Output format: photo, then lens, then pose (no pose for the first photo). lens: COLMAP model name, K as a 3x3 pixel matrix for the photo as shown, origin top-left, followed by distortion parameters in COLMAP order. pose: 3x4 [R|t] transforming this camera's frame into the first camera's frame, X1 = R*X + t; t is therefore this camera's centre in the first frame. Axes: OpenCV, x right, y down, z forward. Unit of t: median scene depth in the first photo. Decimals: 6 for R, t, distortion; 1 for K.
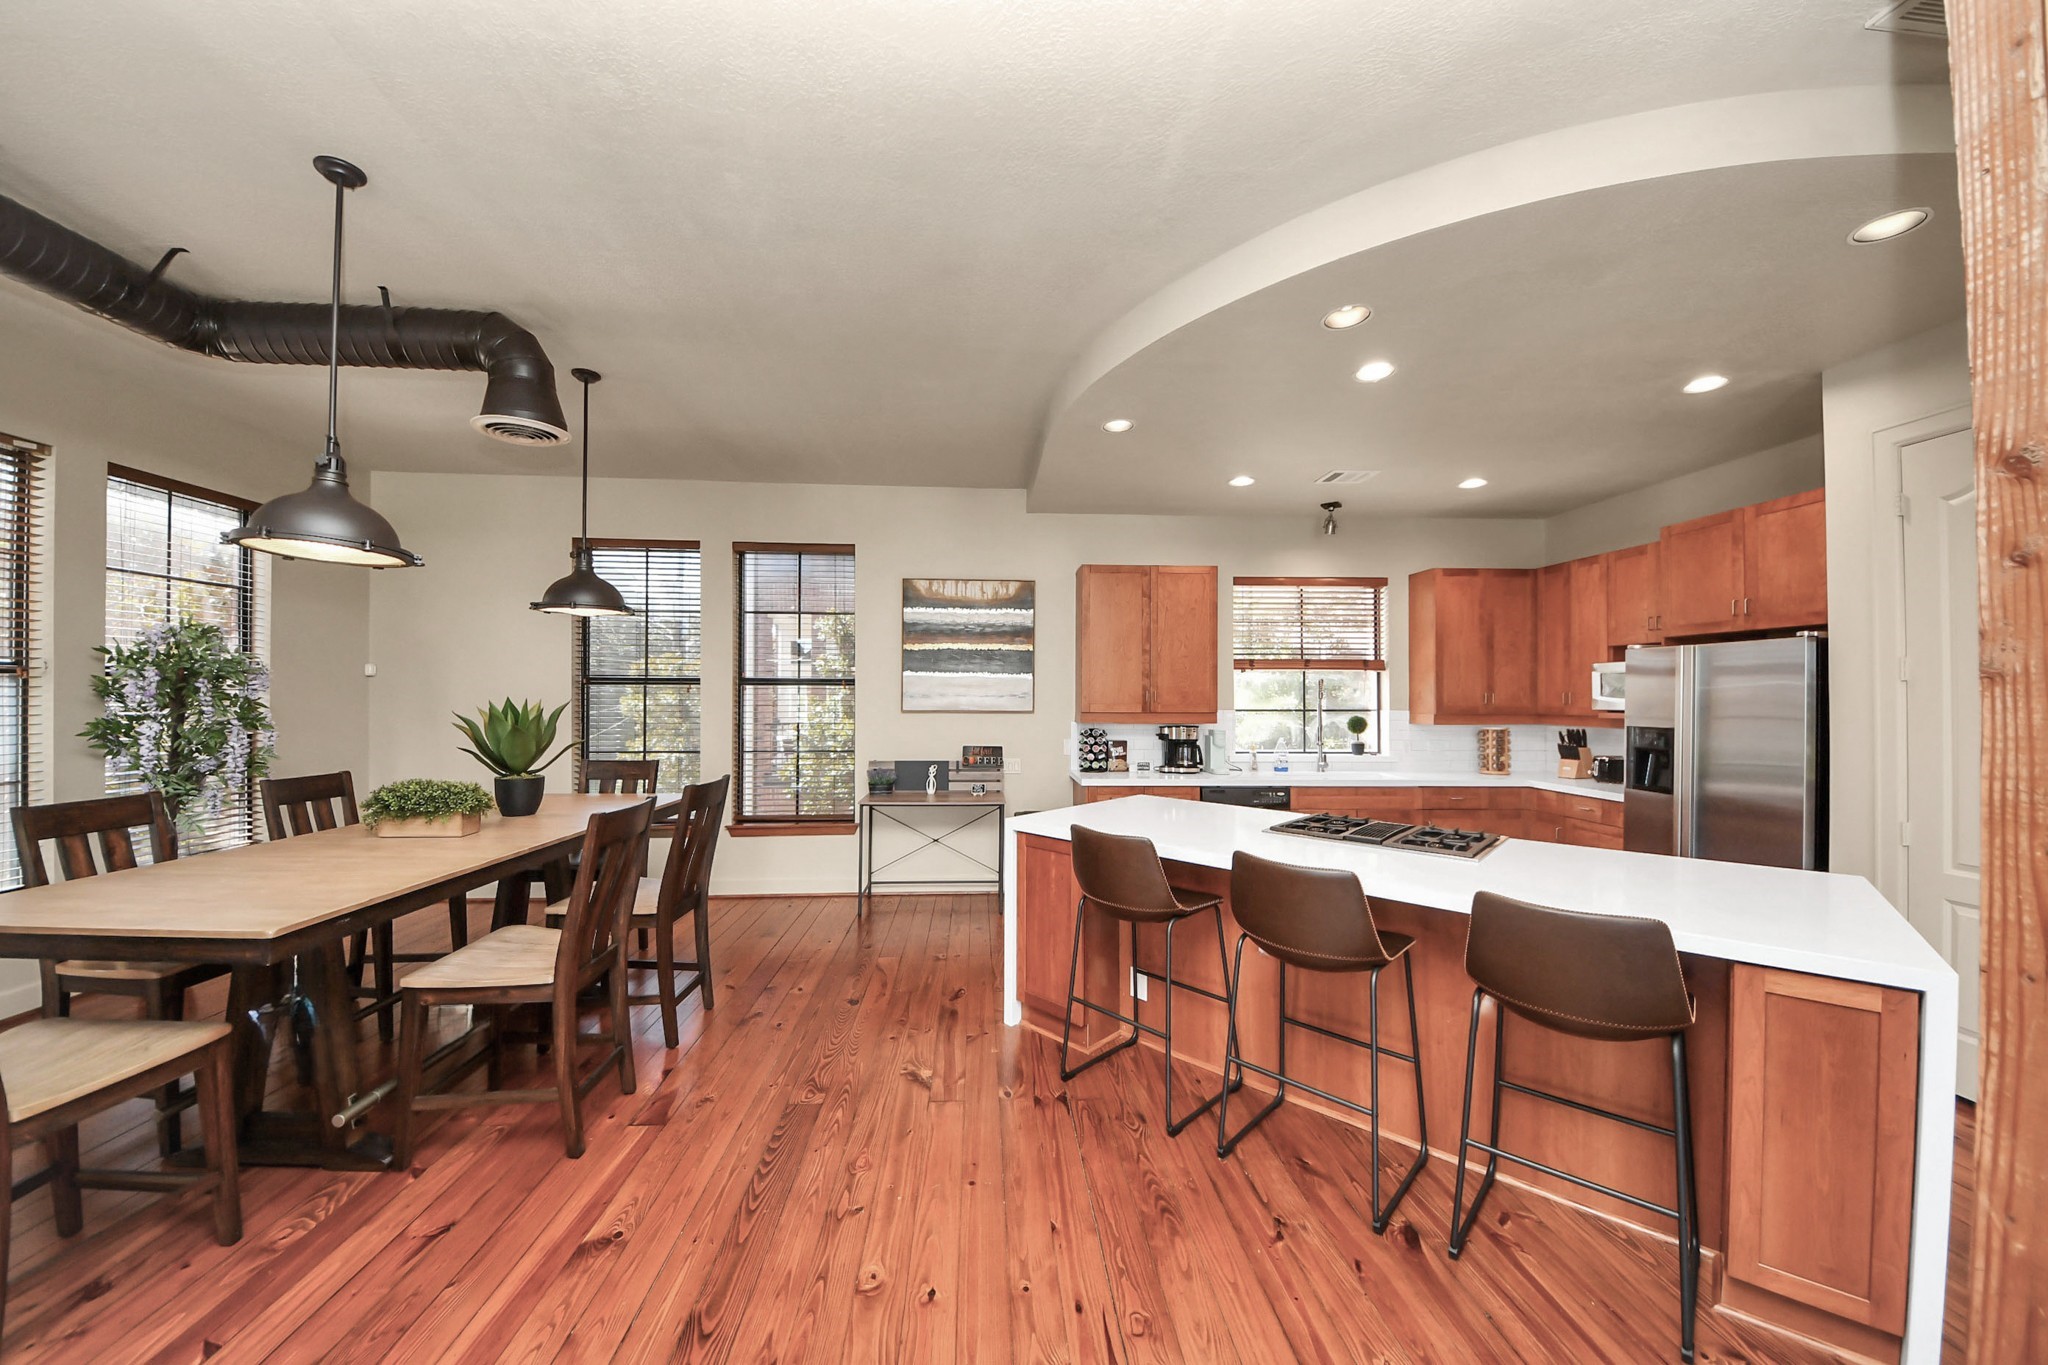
lens RADIAL K [[735.9, 0, 988.9], [0, 735.9, 692.6], [0, 0, 1]] dist [0.000610, -0.000015]
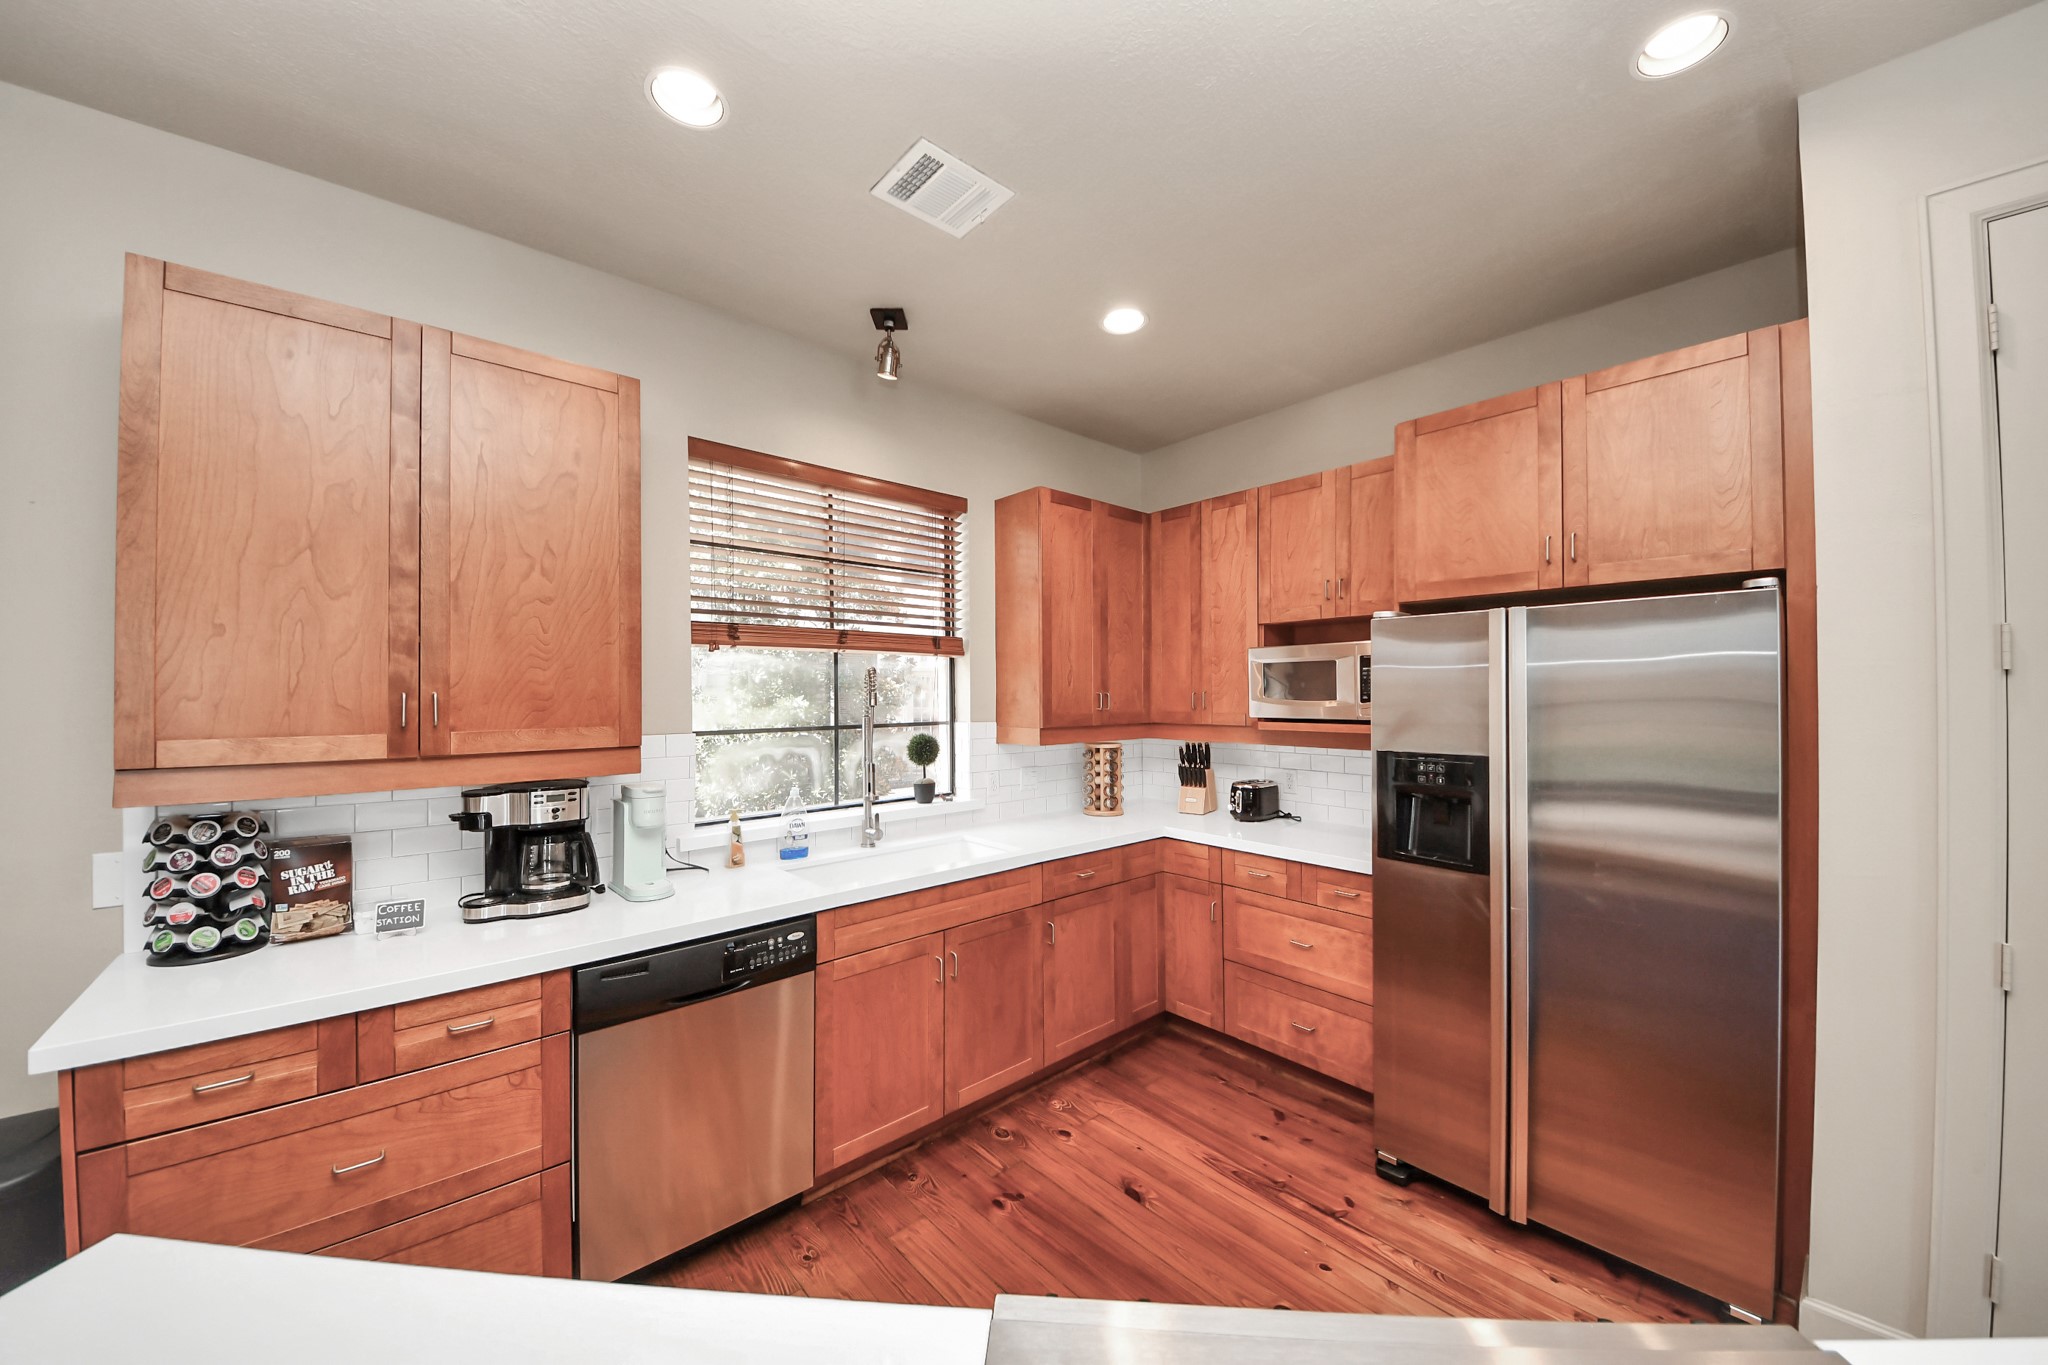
lens RADIAL K [[724.2, 0, 1029.4], [0, 724.2, 684.2], [0, 0, 1]] dist [0.000459, -0.009319]
pose [[0.760024, 0.001743, 0.649893, 0.211133], [0.003250, 0.999974, -0.006482, -0.002959], [-0.649887, 0.007039, 0.759998, 0.551065]]
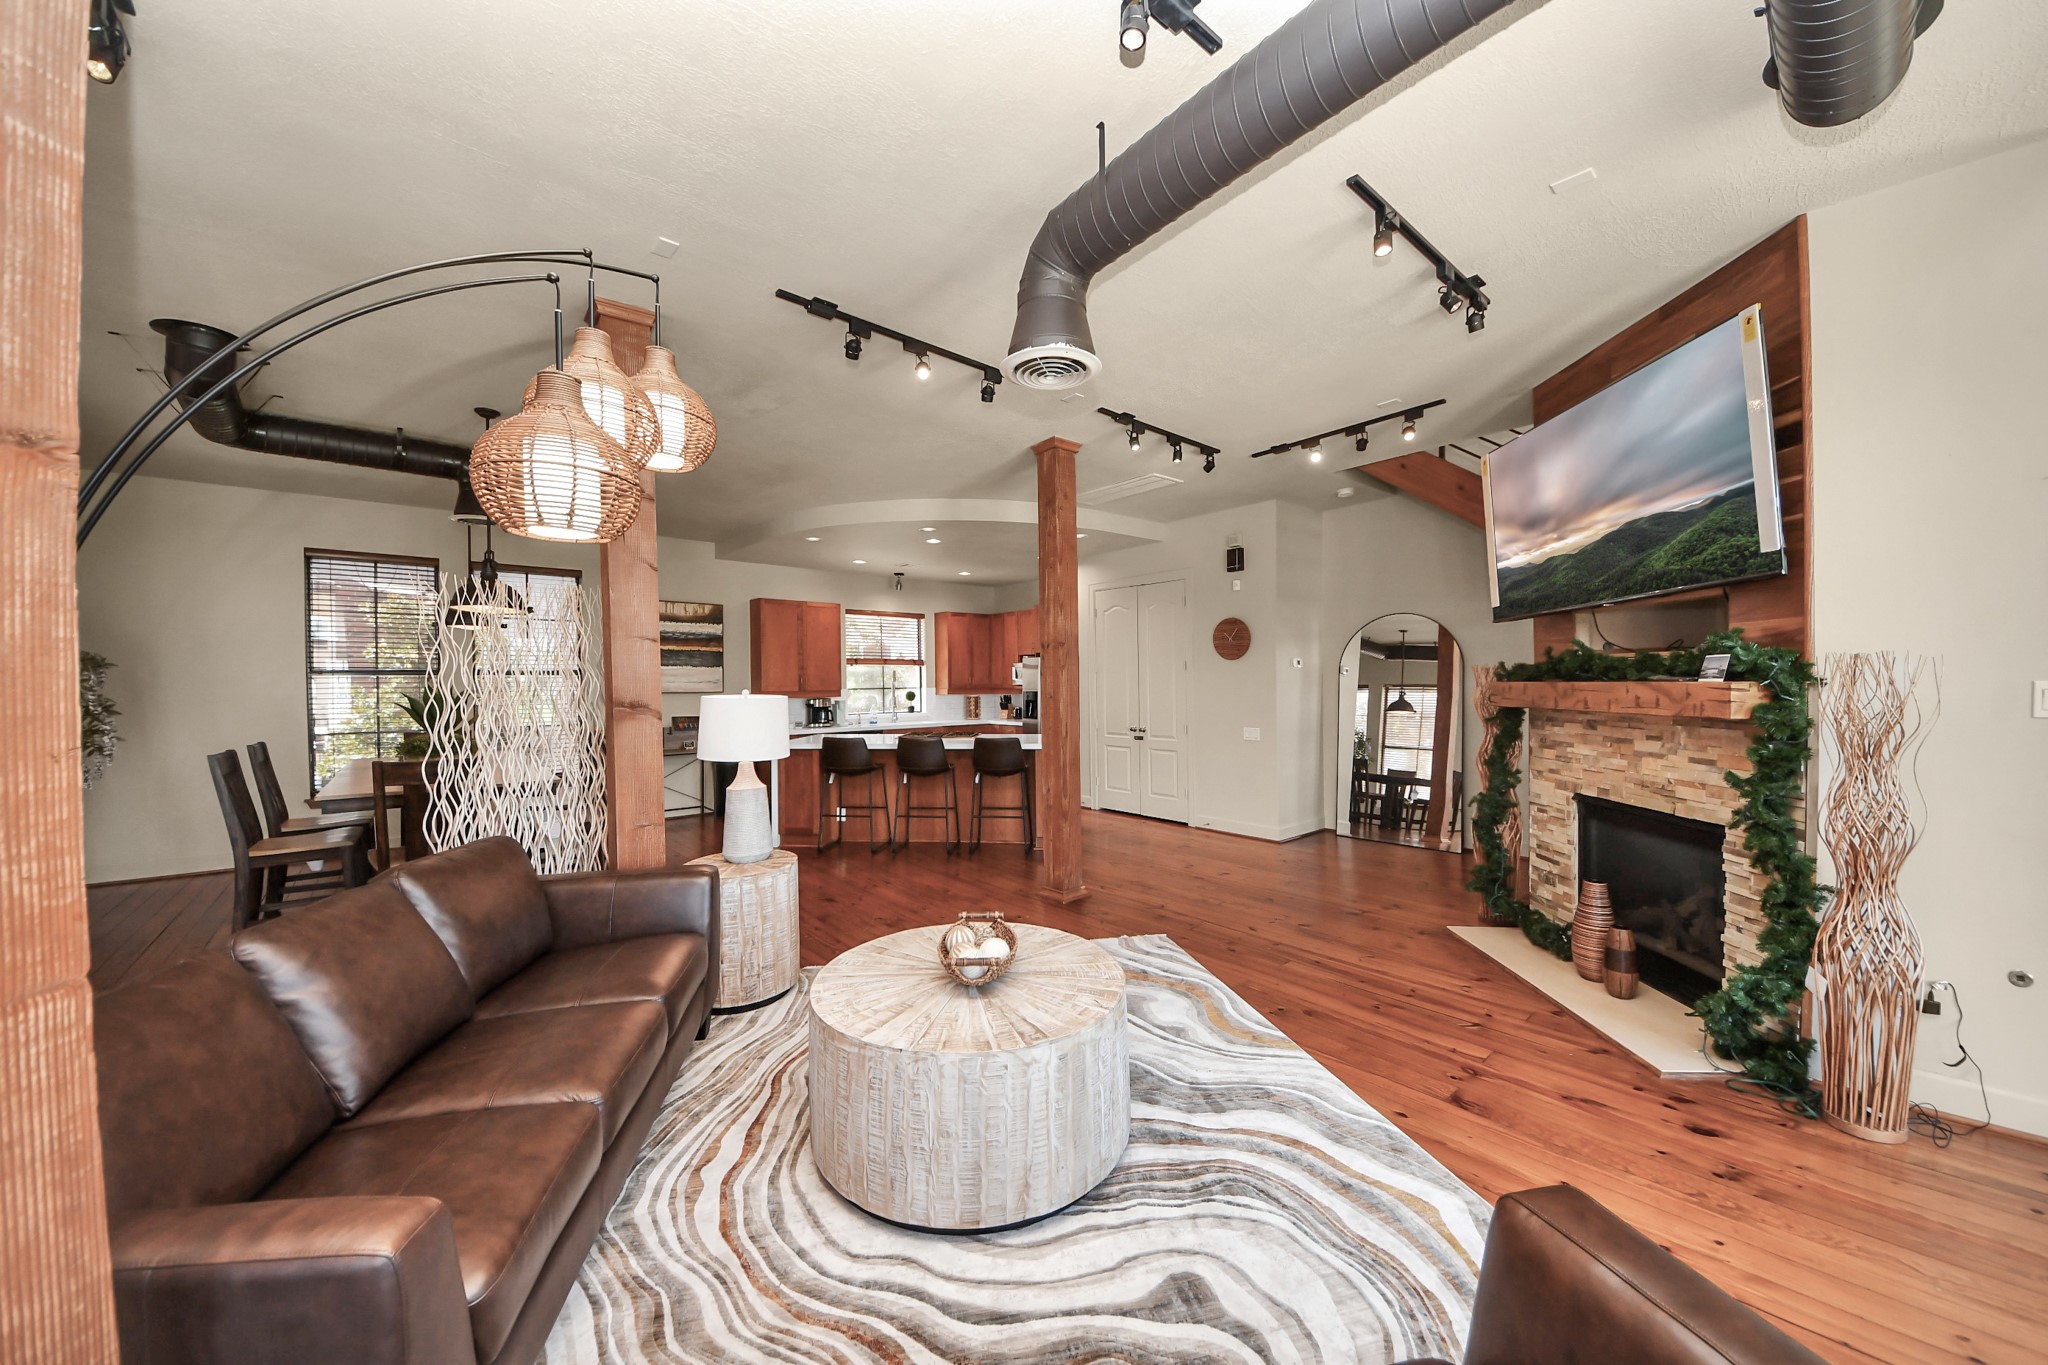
lens RADIAL K [[707.9, 0, 1024.0], [0, 707.9, 682.5], [0, 0, 1]] dist [0.001443, 0.000027]
pose [[0.776344, -0.010641, 0.630220, -0.386116], [0.008124, 0.999943, 0.006875, 0.001744], [-0.630258, -0.000217, 0.776386, -0.531342]]
